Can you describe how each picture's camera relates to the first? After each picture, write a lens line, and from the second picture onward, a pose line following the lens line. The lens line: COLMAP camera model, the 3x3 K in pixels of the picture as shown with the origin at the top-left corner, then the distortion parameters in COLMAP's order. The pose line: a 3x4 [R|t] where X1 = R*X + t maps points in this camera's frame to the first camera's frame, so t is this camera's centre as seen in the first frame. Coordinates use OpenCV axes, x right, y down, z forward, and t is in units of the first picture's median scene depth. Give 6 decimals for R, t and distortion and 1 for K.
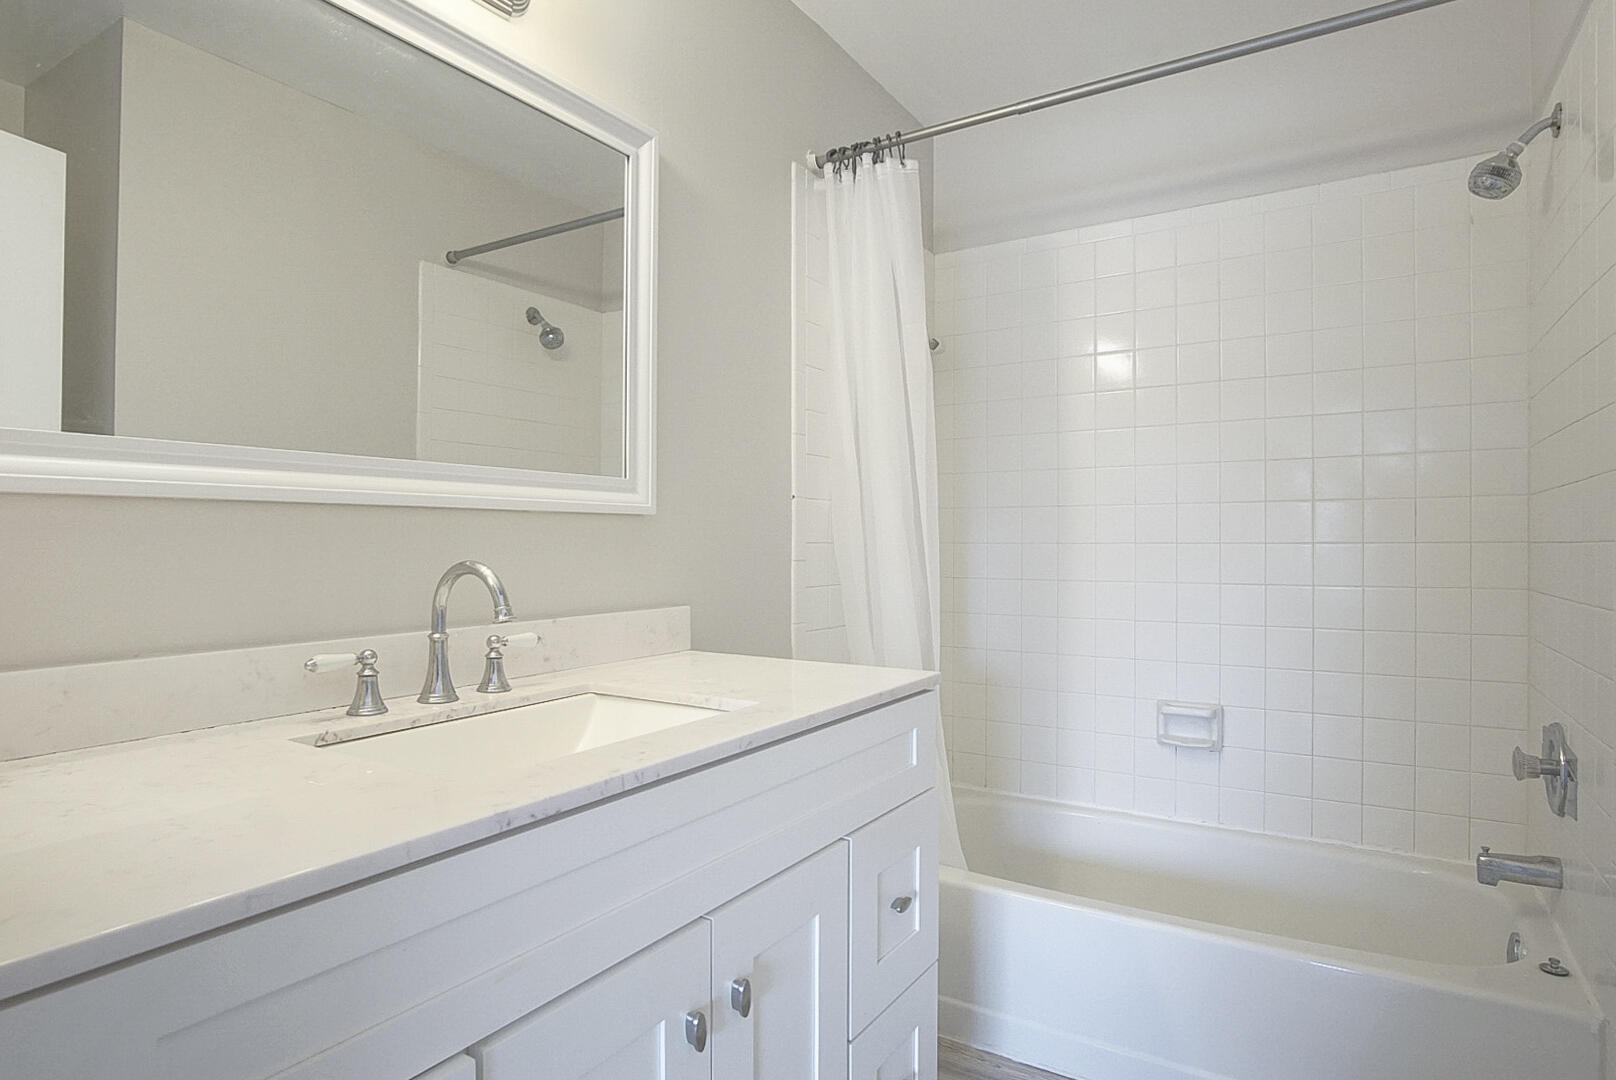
lens RADIAL K [[883.1, 0, 808.0], [0, 883.1, 540.0], [0, 0, 1]] dist [-0.032674, 0.011413]
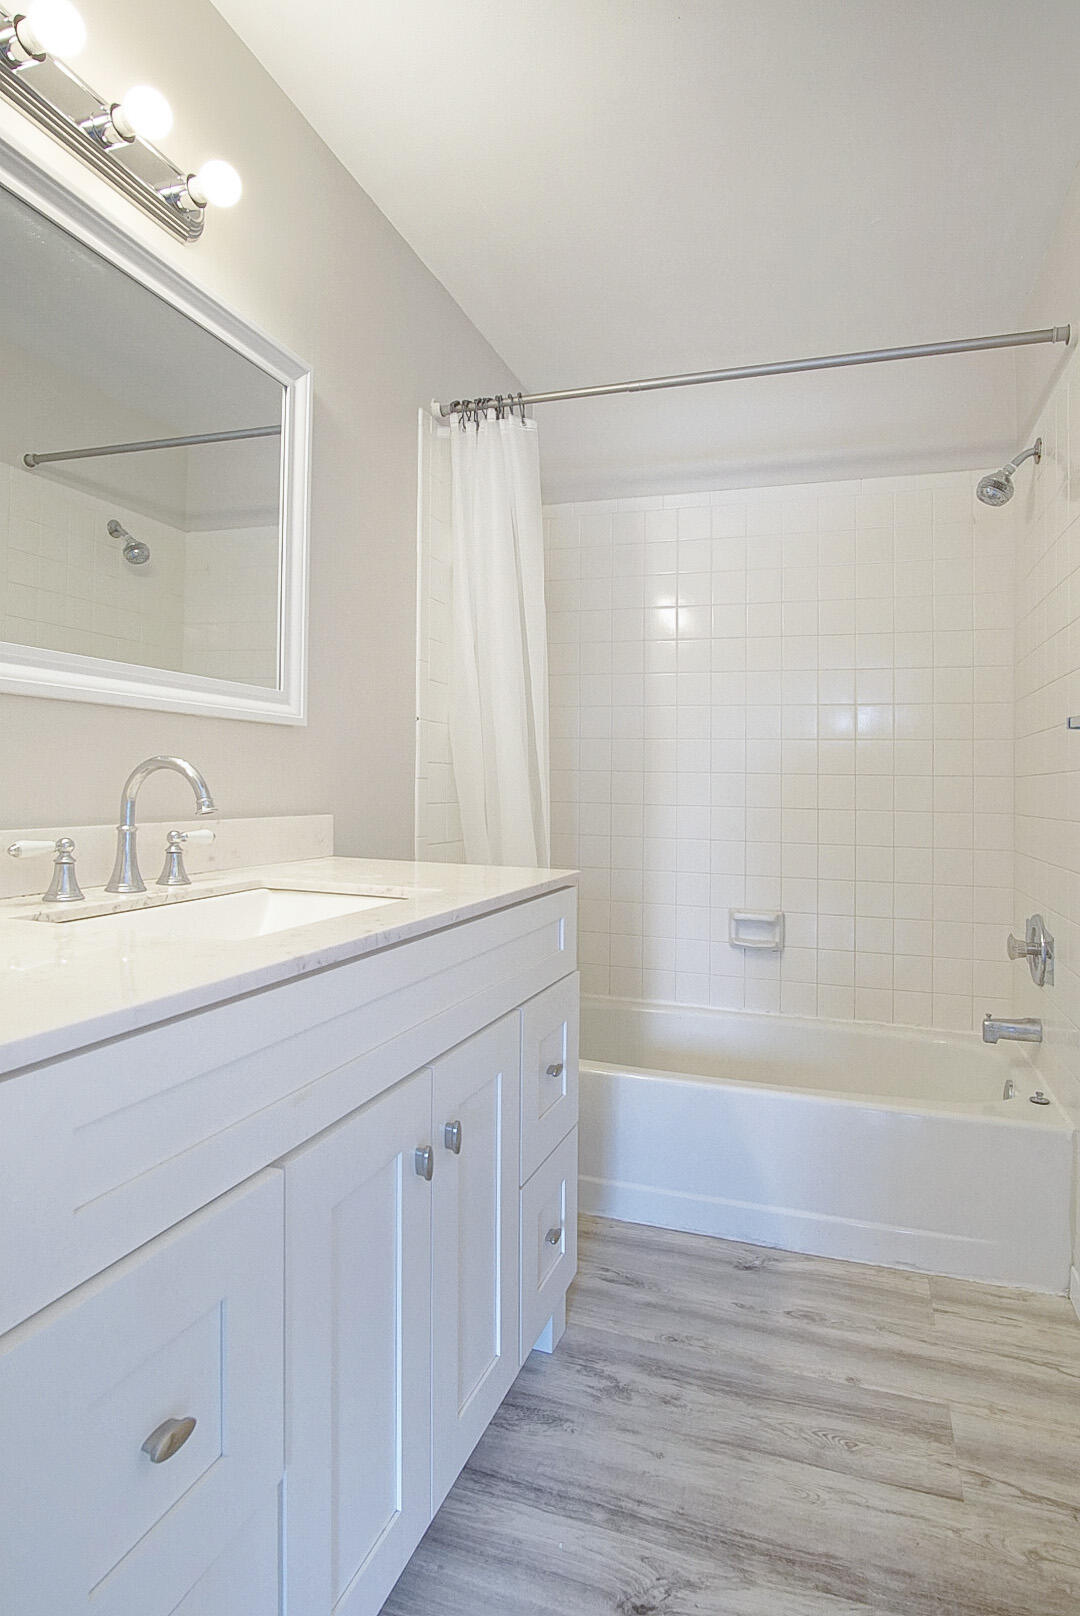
lens RADIAL K [[883.1, 0, 540.8], [0, 883.1, 758.3], [0, 0, 1]] dist [-0.032674, 0.011413]
pose [[0.972679, 0.032483, 0.229873, -0.146198], [-0.025669, 0.999140, -0.032570, 0.037693], [-0.230733, 0.025780, 0.972676, -0.090096]]
